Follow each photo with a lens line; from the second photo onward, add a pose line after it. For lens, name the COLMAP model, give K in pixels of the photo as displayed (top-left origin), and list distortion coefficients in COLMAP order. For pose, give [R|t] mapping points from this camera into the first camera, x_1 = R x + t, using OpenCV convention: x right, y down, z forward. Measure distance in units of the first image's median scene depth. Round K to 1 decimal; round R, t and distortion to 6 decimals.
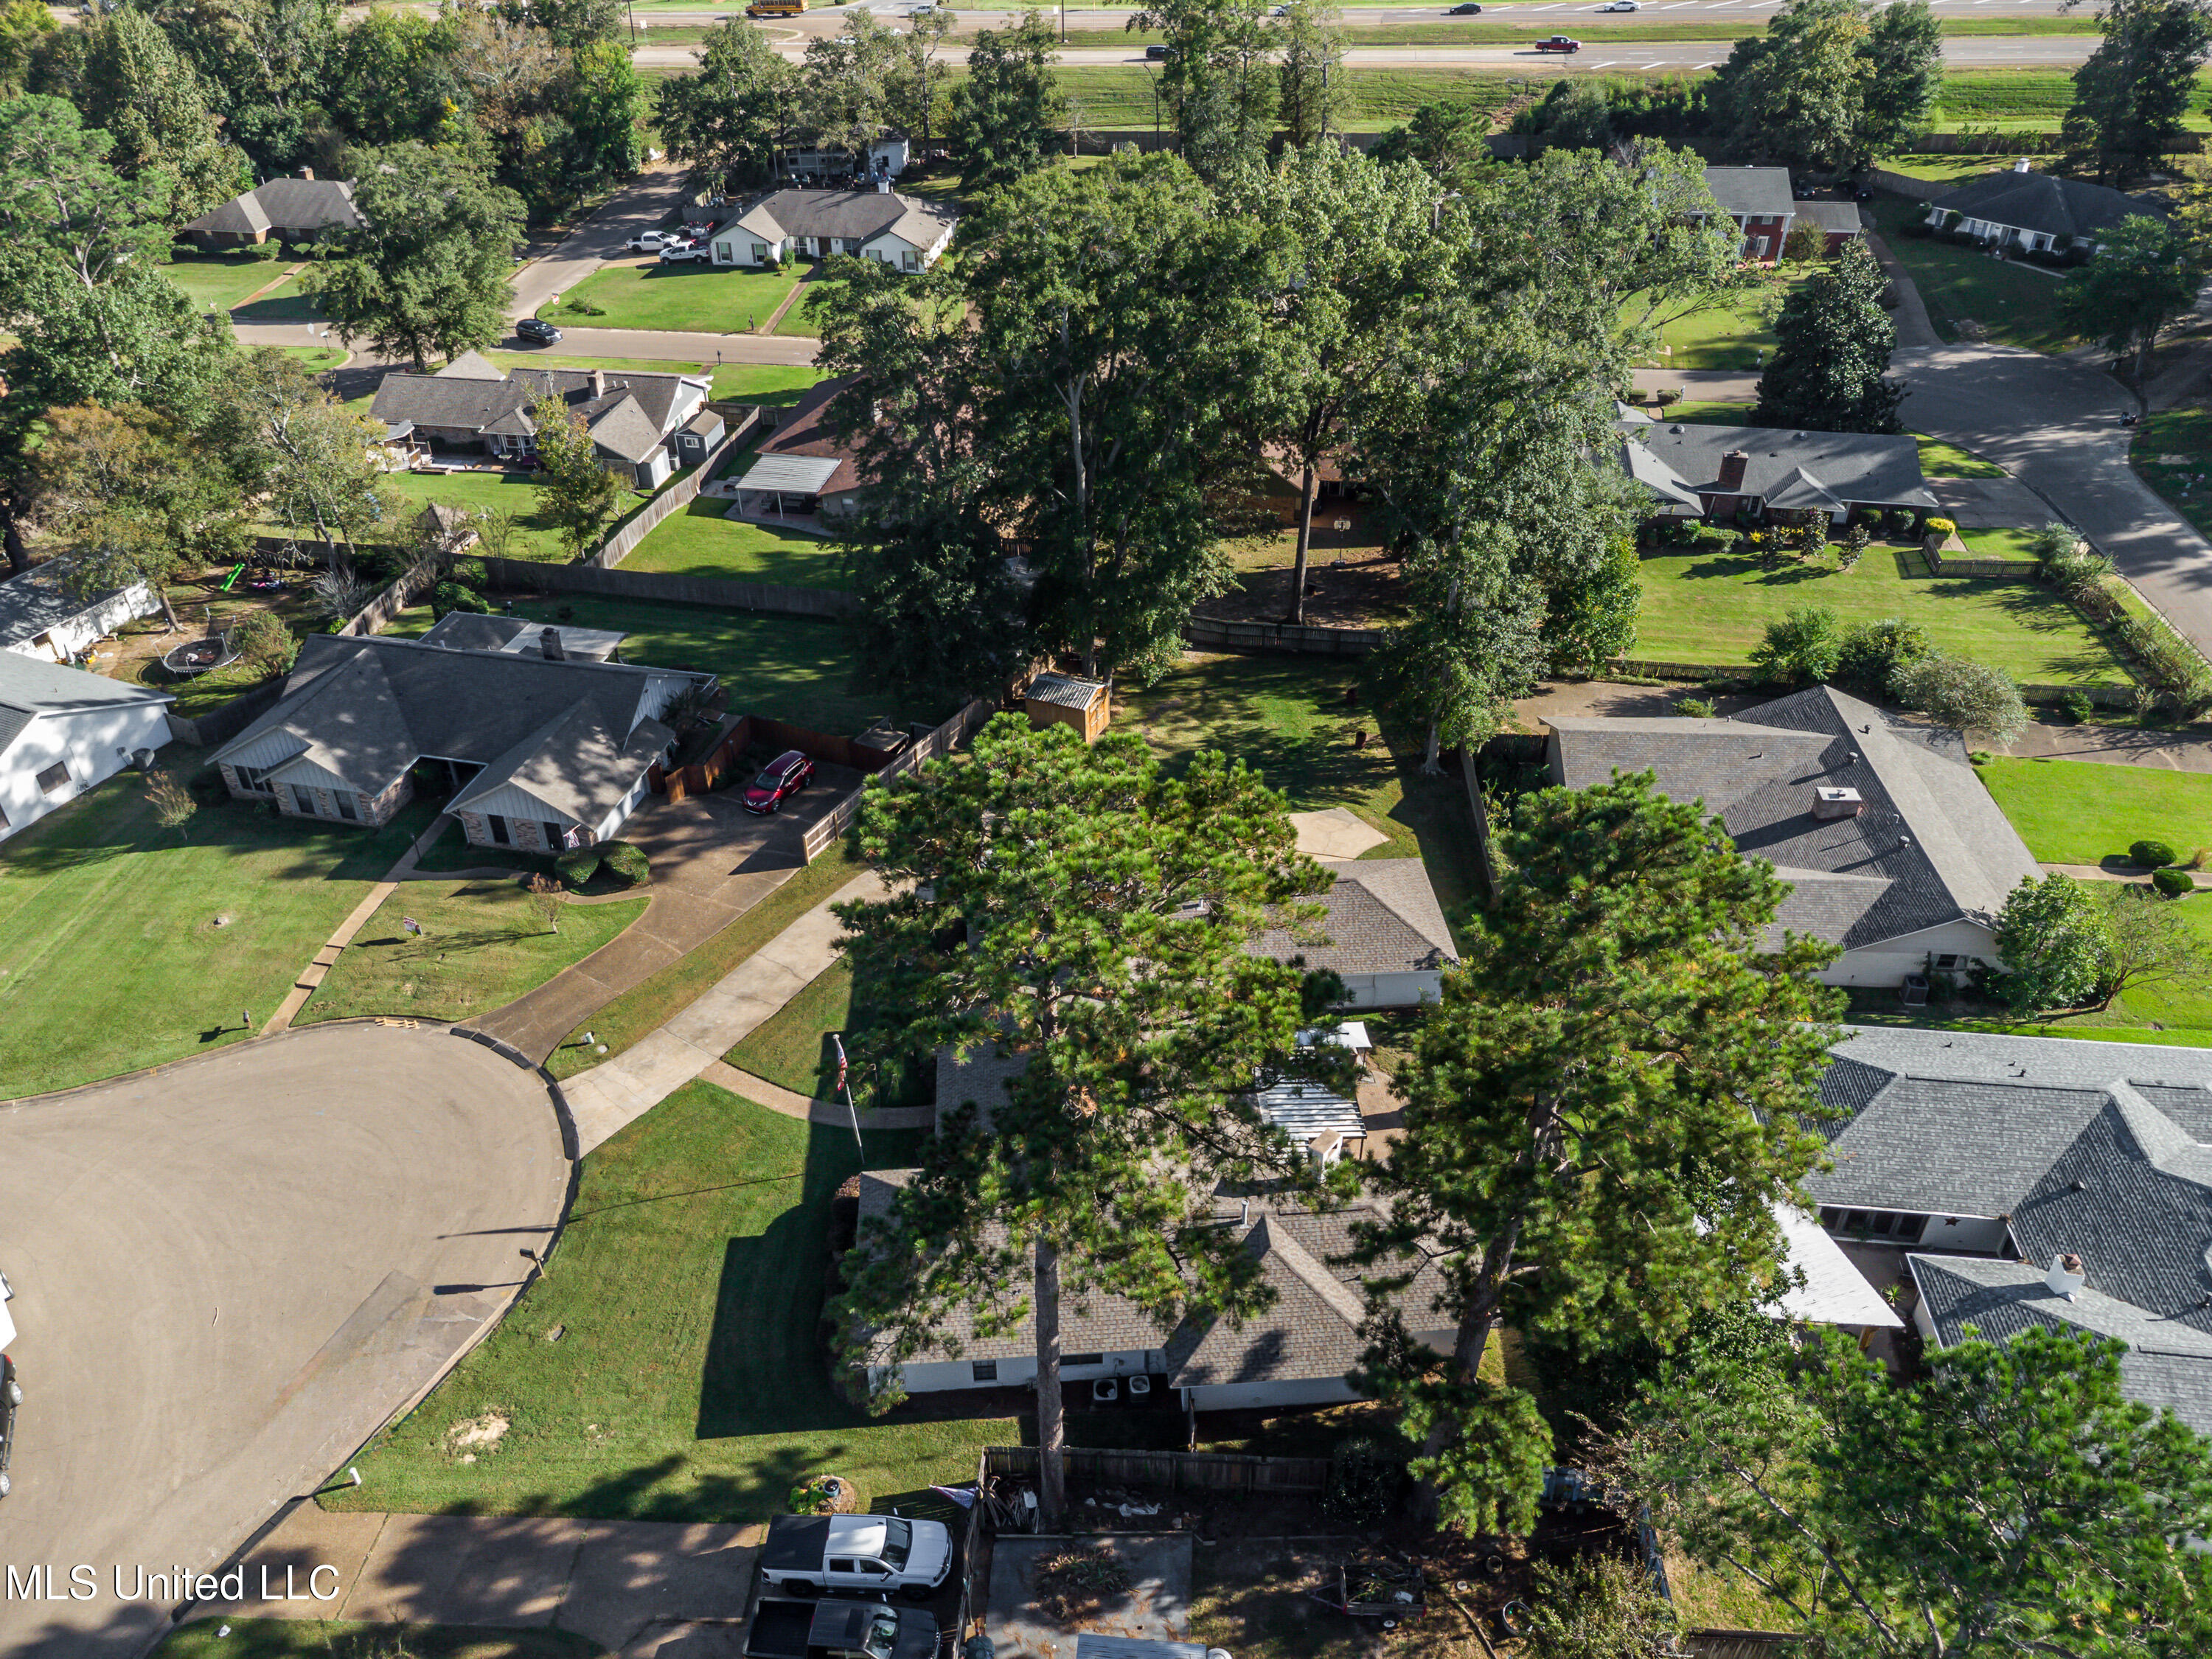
lens RADIAL K [[1665.7, 0, 1101.1], [0, 1665.7, 821.5], [0, 0, 1]] dist [0.008803, 0.005939]
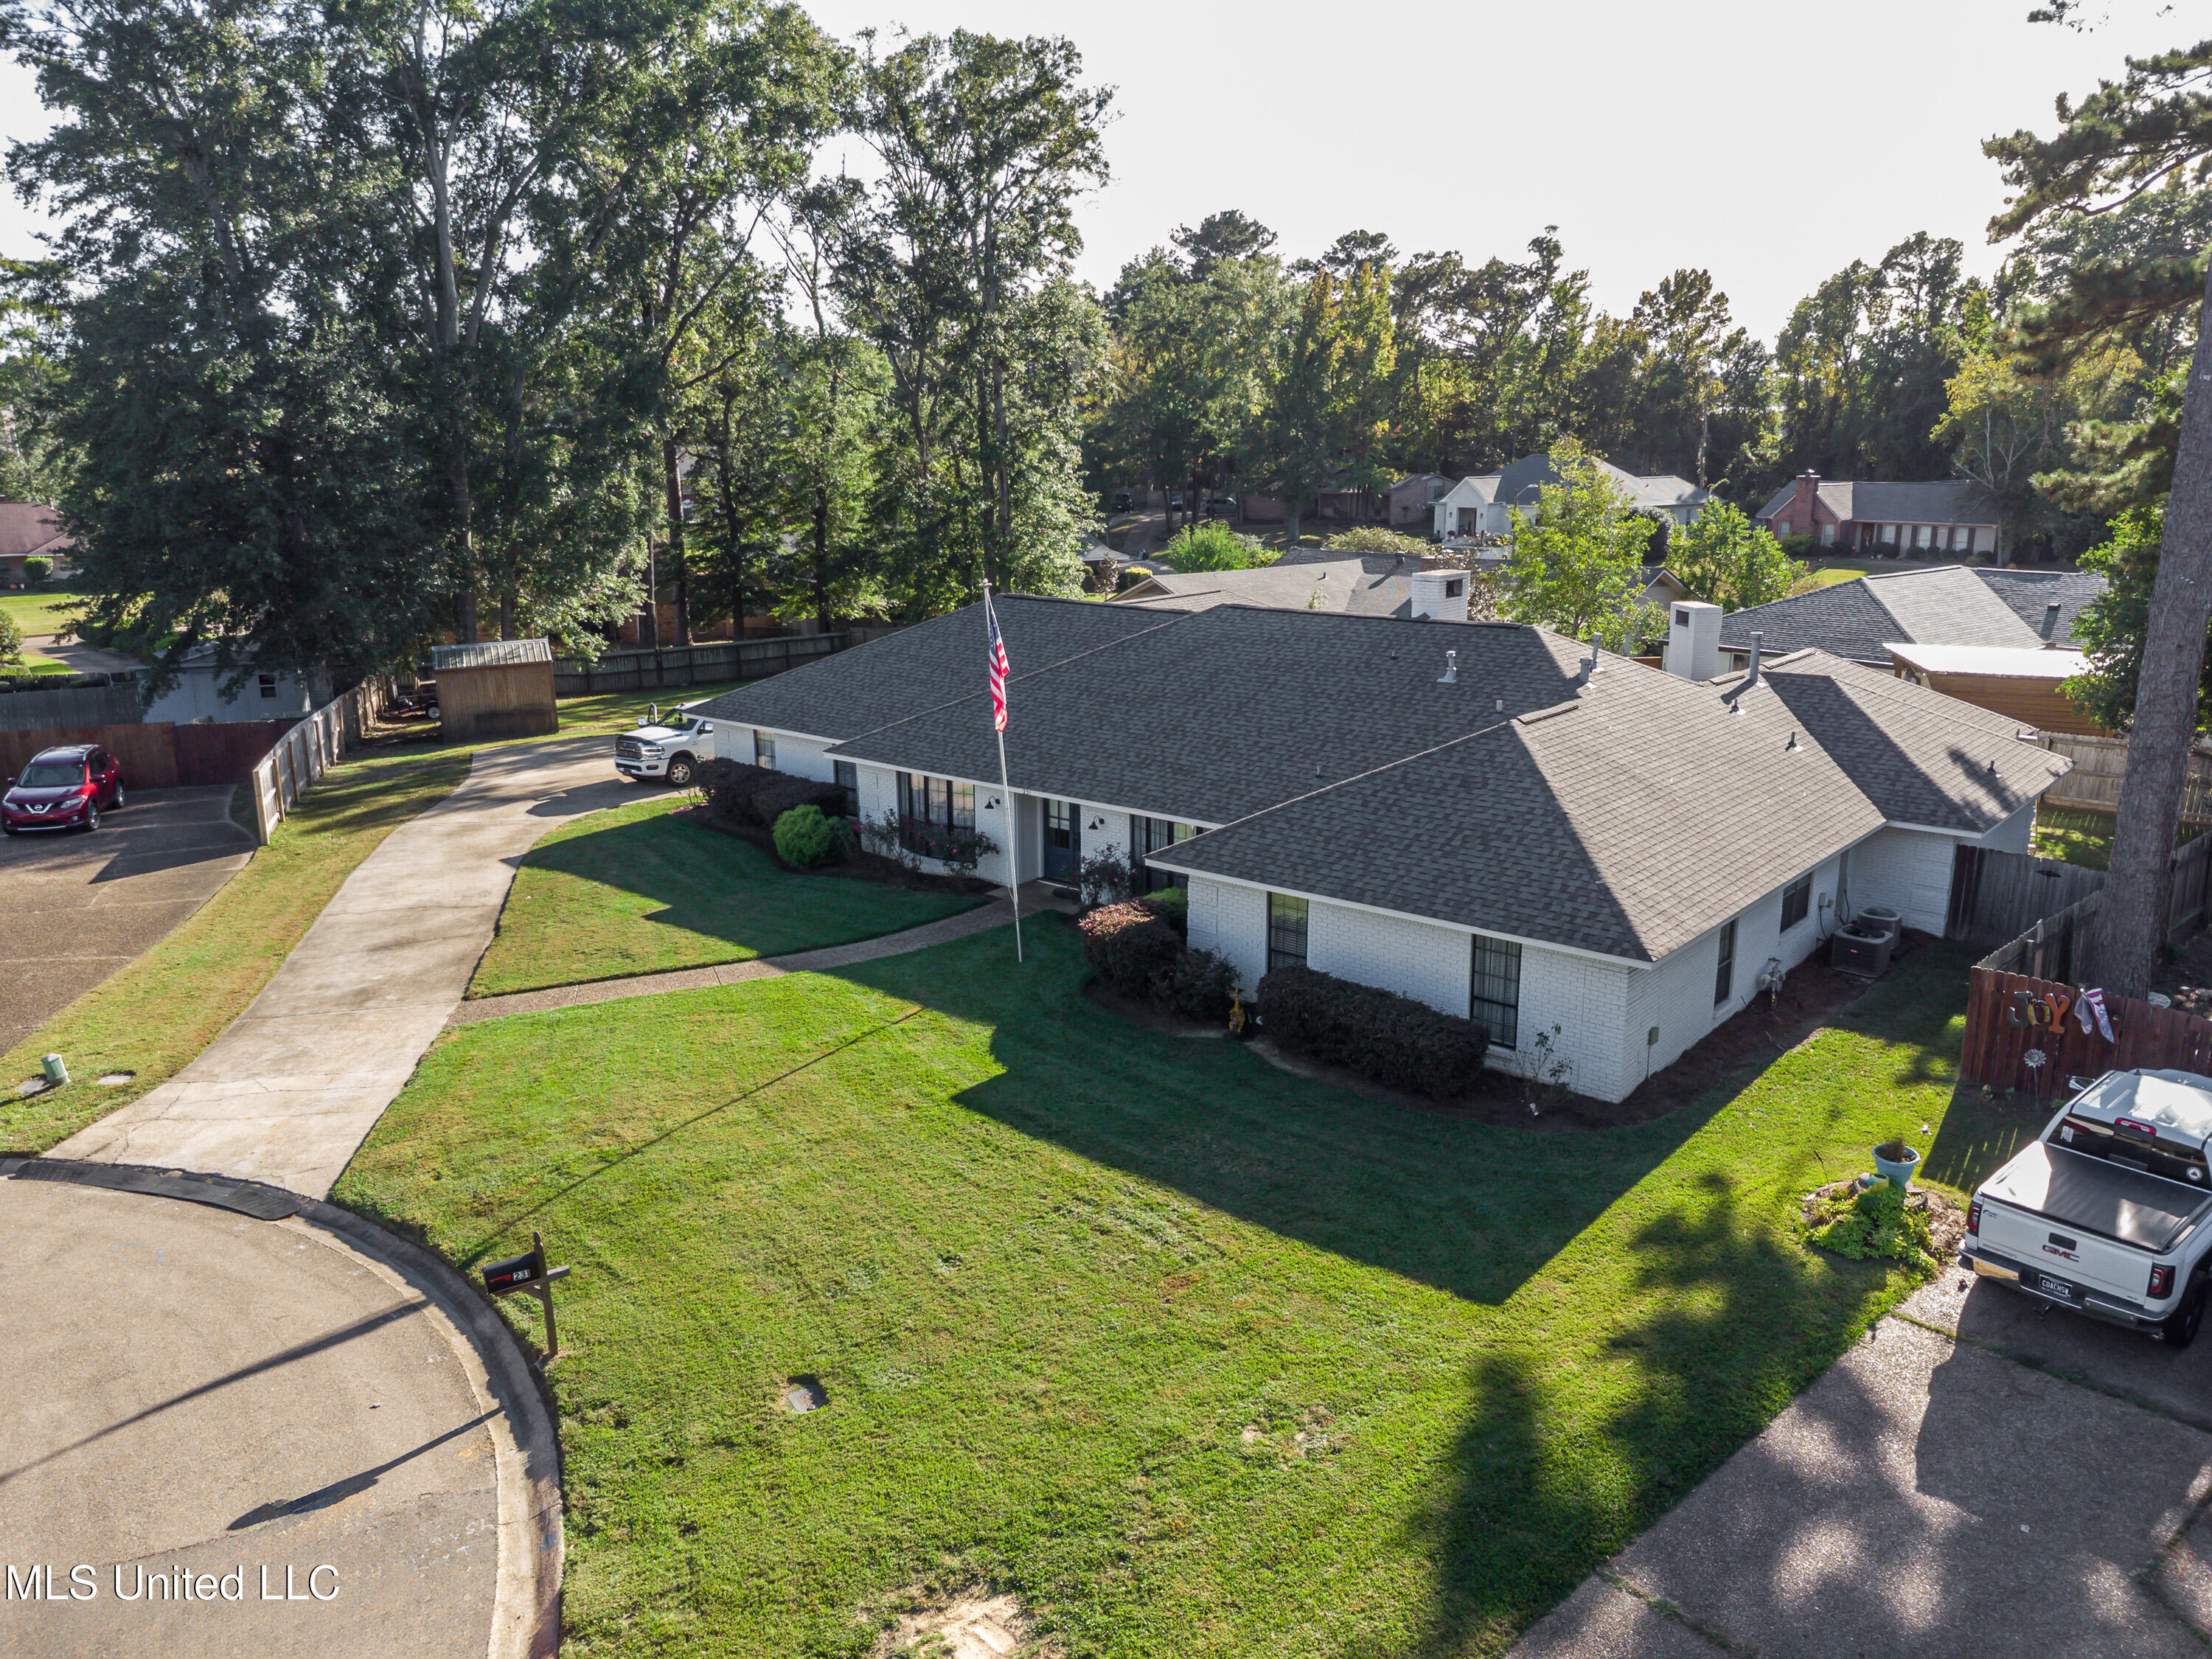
lens RADIAL K [[1665.7, 0, 1110.8], [0, 1665.7, 840.5], [0, 0, 1]] dist [0.008803, 0.005939]
pose [[0.690947, -0.166801, 0.703398, -0.398153], [0.409538, 0.892132, -0.190732, 0.249001], [-0.595710, 0.419855, 0.684728, 0.607998]]
